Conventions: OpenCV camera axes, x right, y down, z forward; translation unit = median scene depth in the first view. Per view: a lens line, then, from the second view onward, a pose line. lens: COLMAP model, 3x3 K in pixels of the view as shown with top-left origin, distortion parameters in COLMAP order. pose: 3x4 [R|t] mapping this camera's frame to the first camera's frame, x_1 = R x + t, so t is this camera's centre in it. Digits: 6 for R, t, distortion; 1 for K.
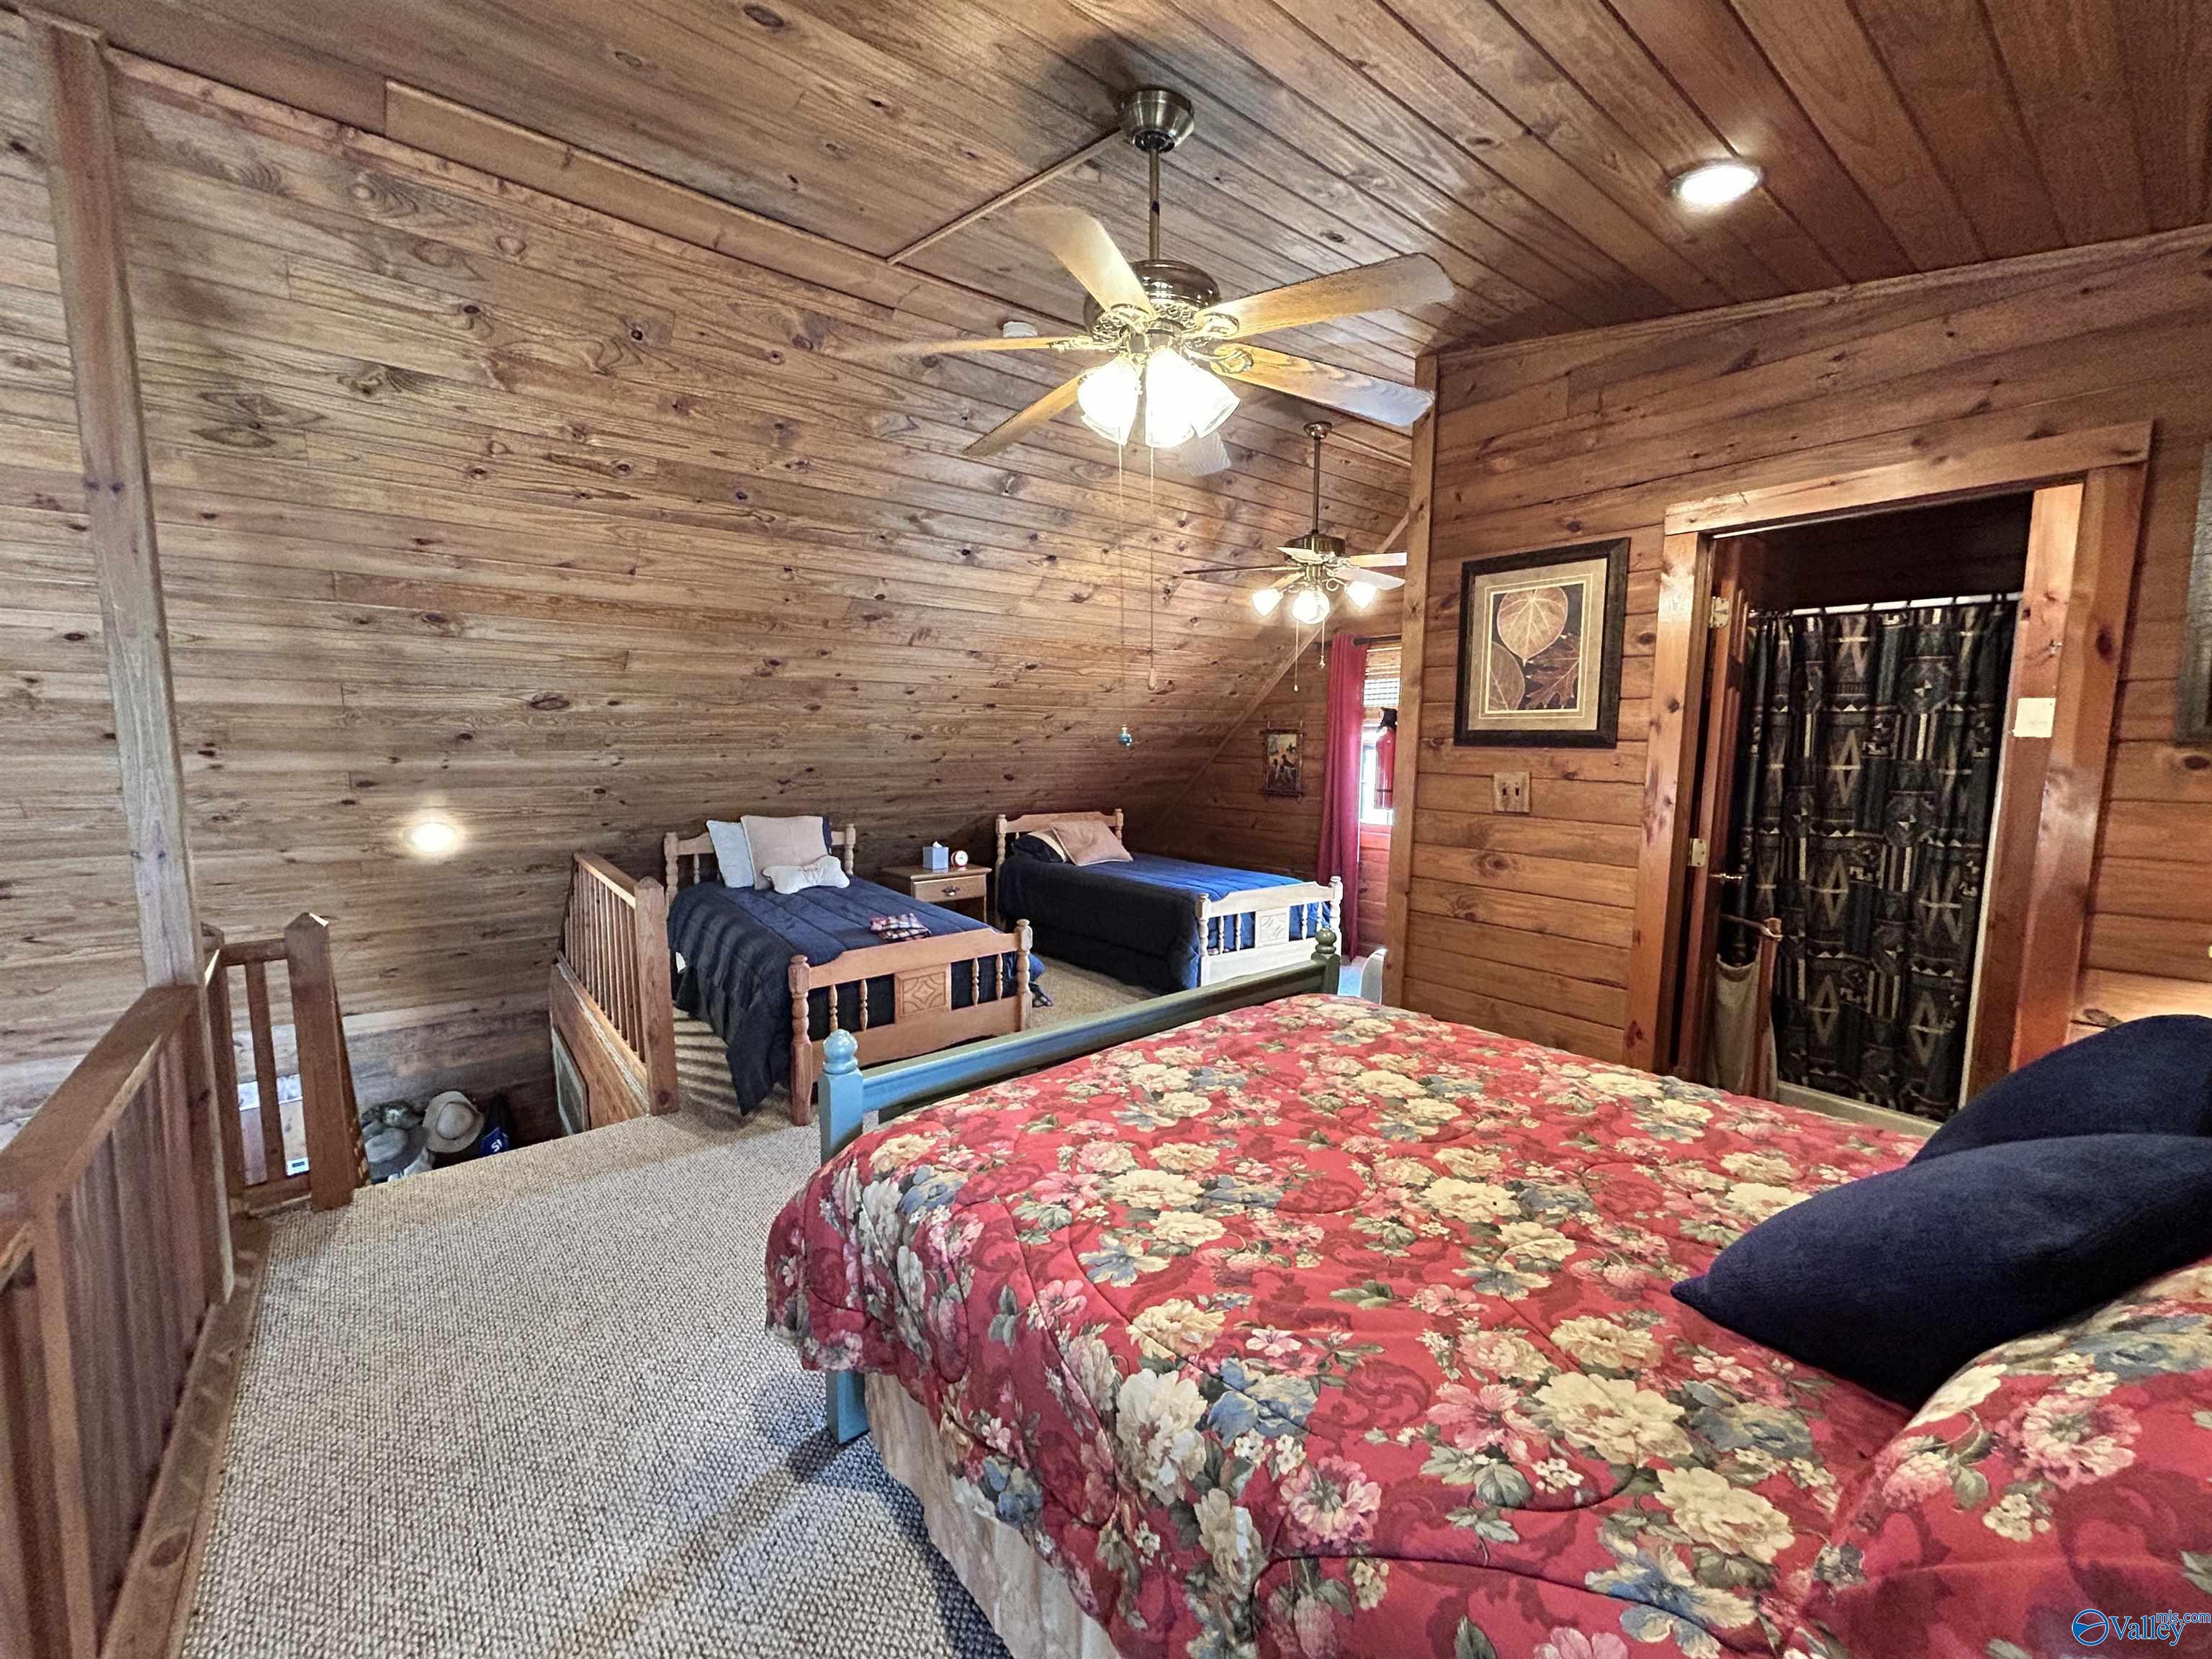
lens RADIAL K [[887.0, 0, 1106.0], [0, 887.0, 829.5], [0, 0, 1]] dist [-0.001594, 0.000102]
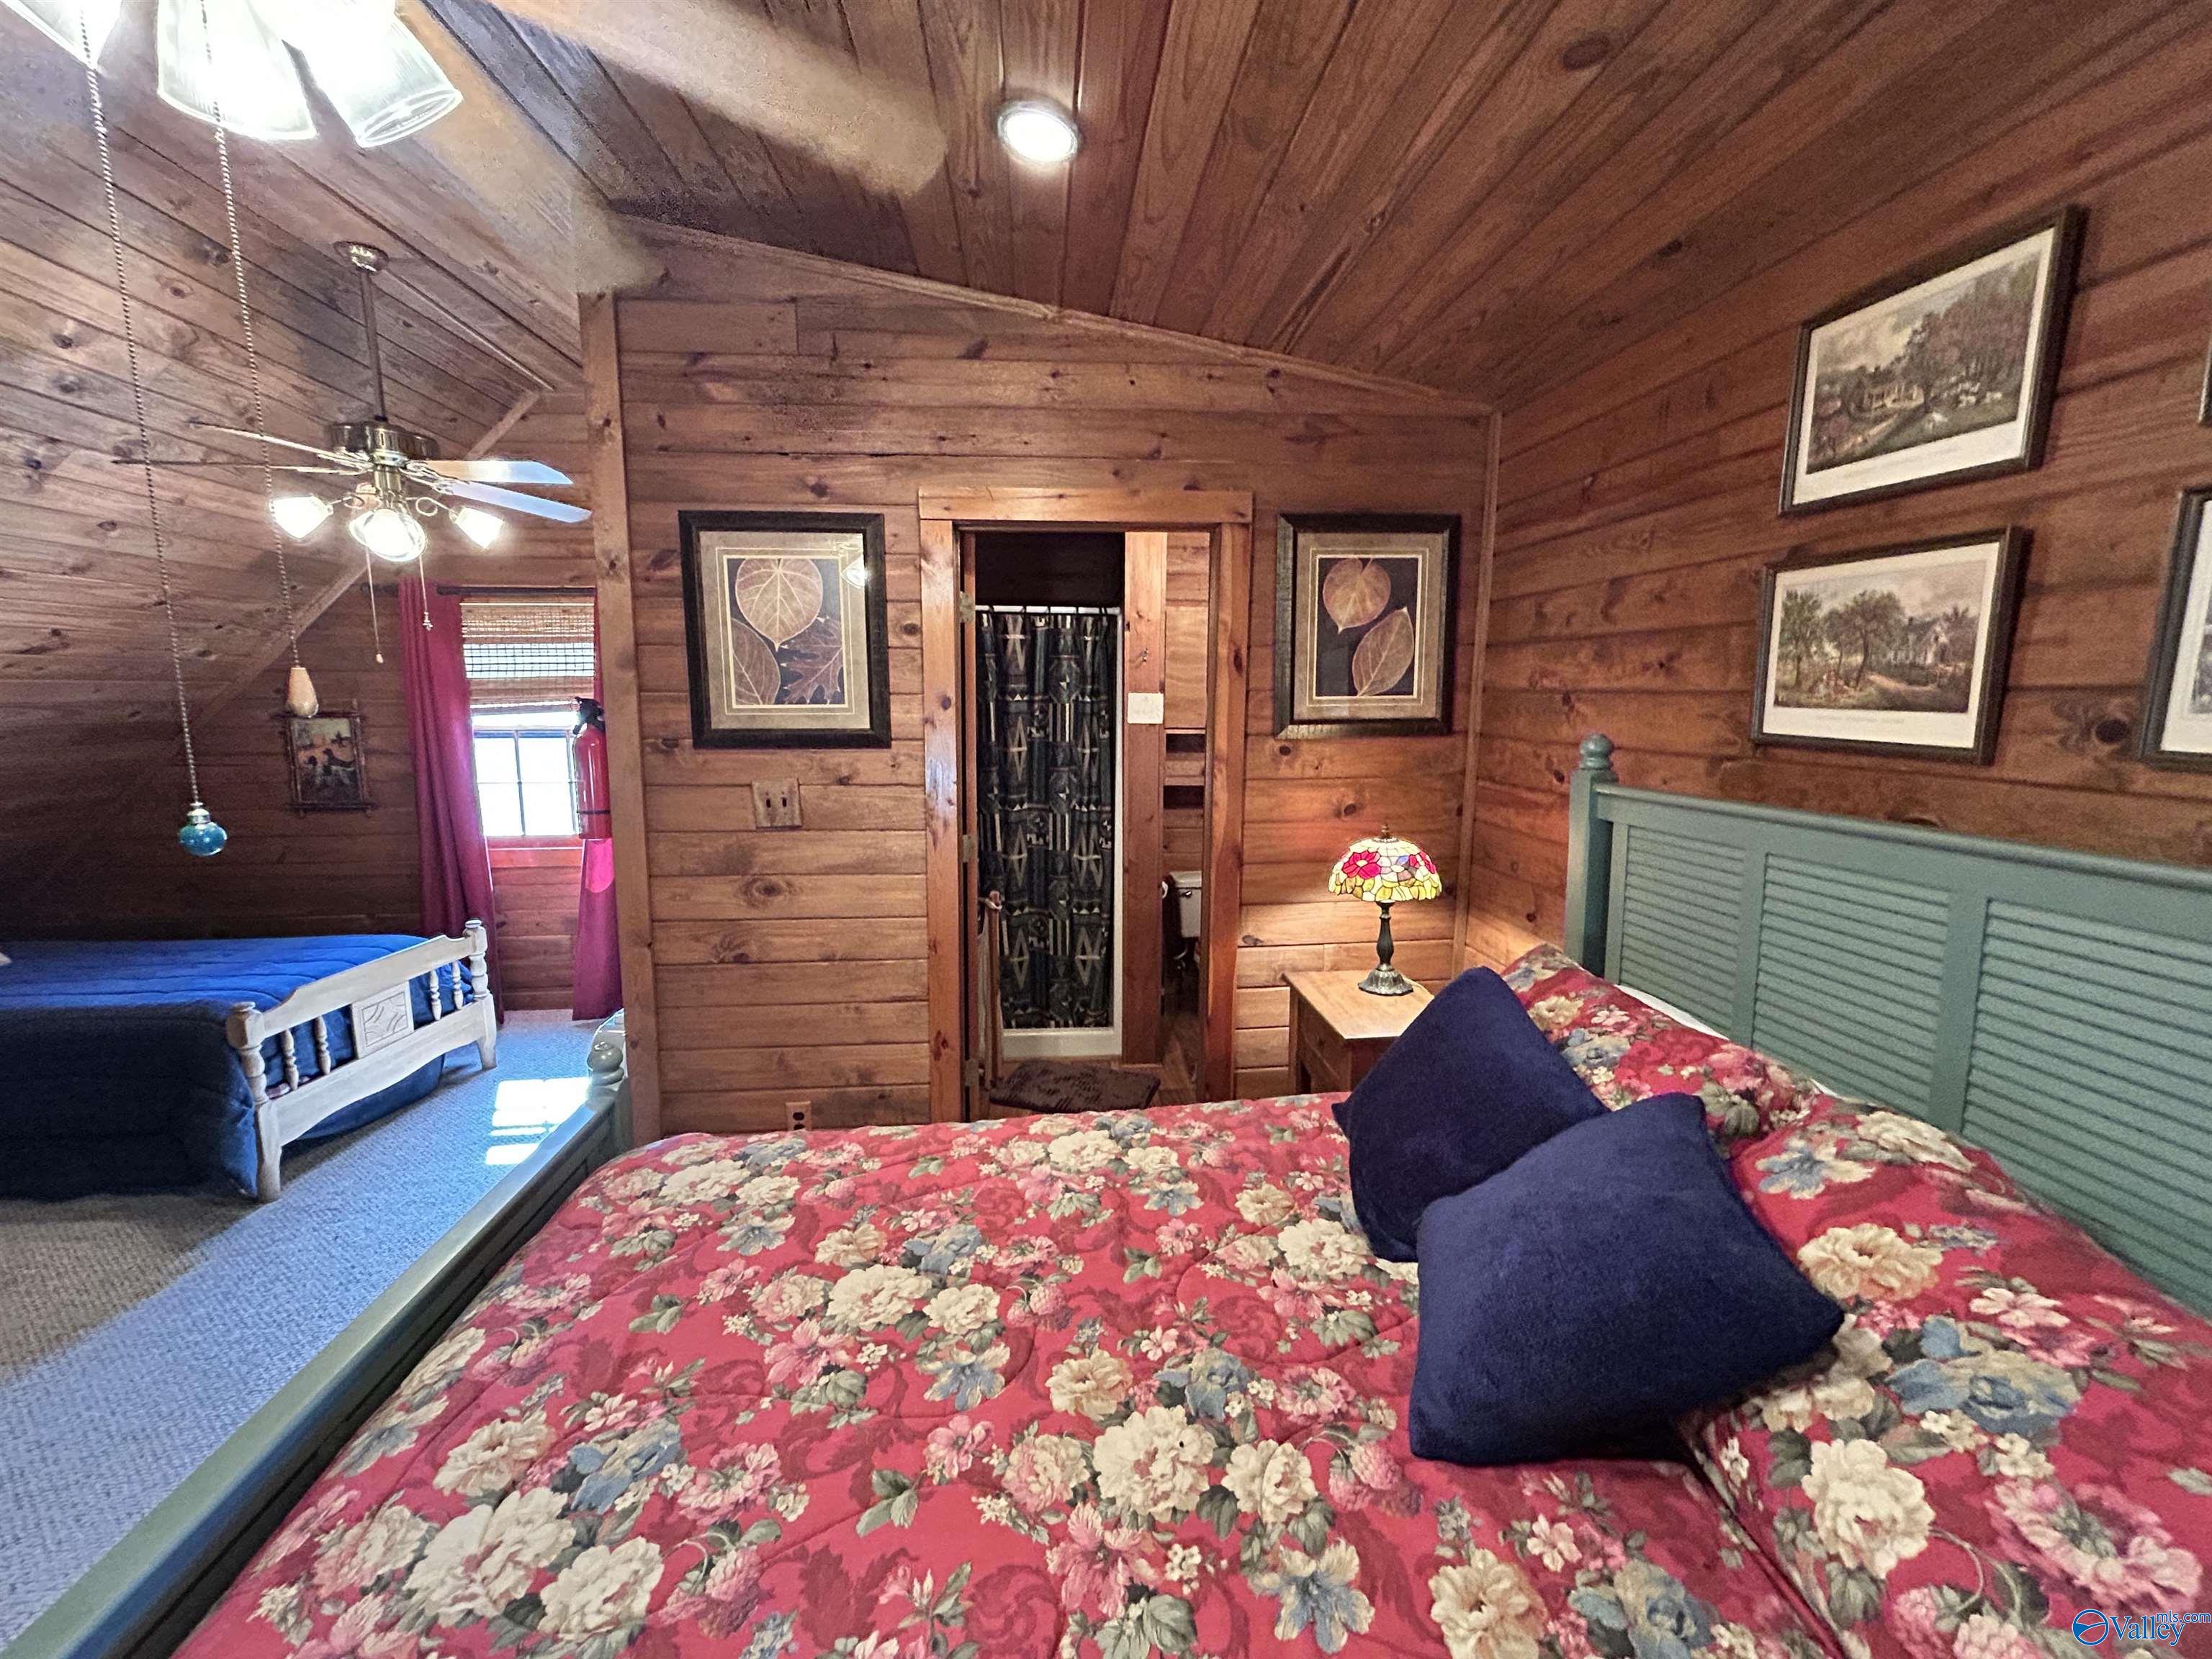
lens RADIAL K [[887.0, 0, 1106.0], [0, 887.0, 829.5], [0, 0, 1]] dist [-0.001594, 0.000102]
pose [[0.557793, -0.129014, 0.819892, -0.056556], [0.090900, 0.991399, 0.094160, -0.067983], [-0.824988, 0.022007, 0.564722, 0.276107]]
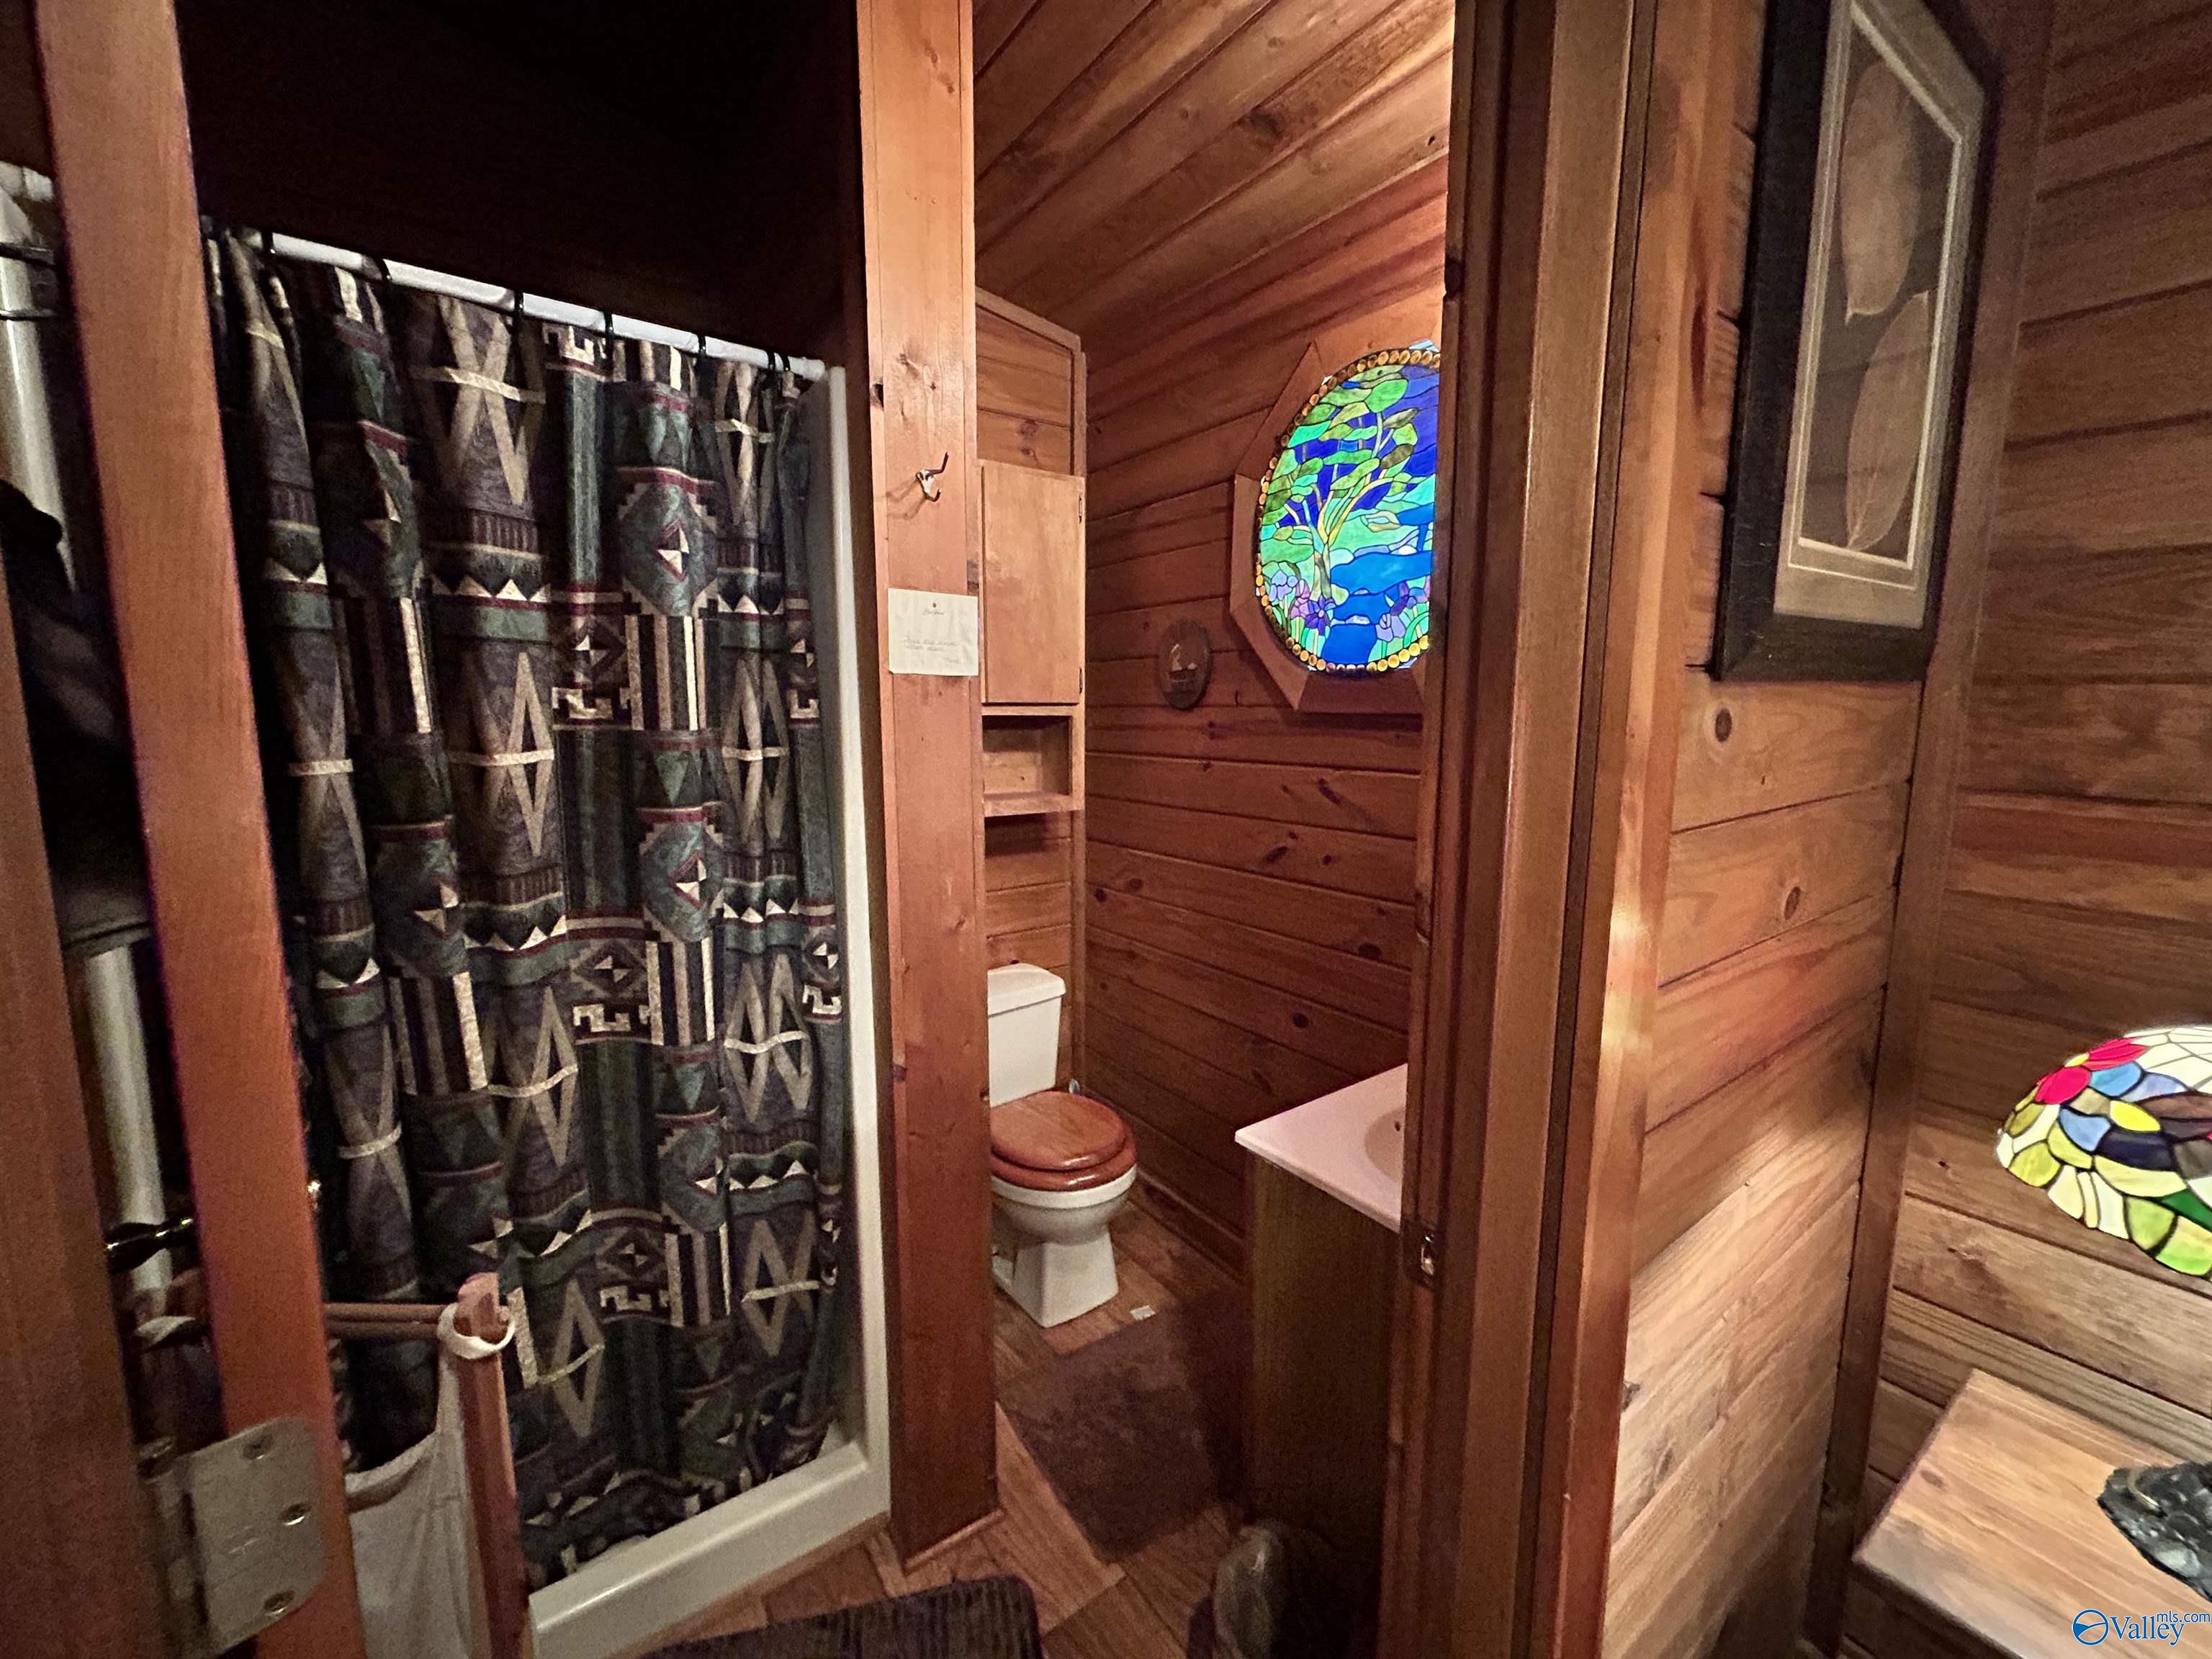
lens RADIAL K [[887.0, 0, 1106.0], [0, 887.0, 829.5], [0, 0, 1]] dist [-0.001594, 0.000102]
pose [[0.076759, -0.139392, 0.987258, 0.514153], [0.111878, 0.985130, 0.130393, -0.064812], [-0.990753, 0.100443, 0.091212, 0.770497]]
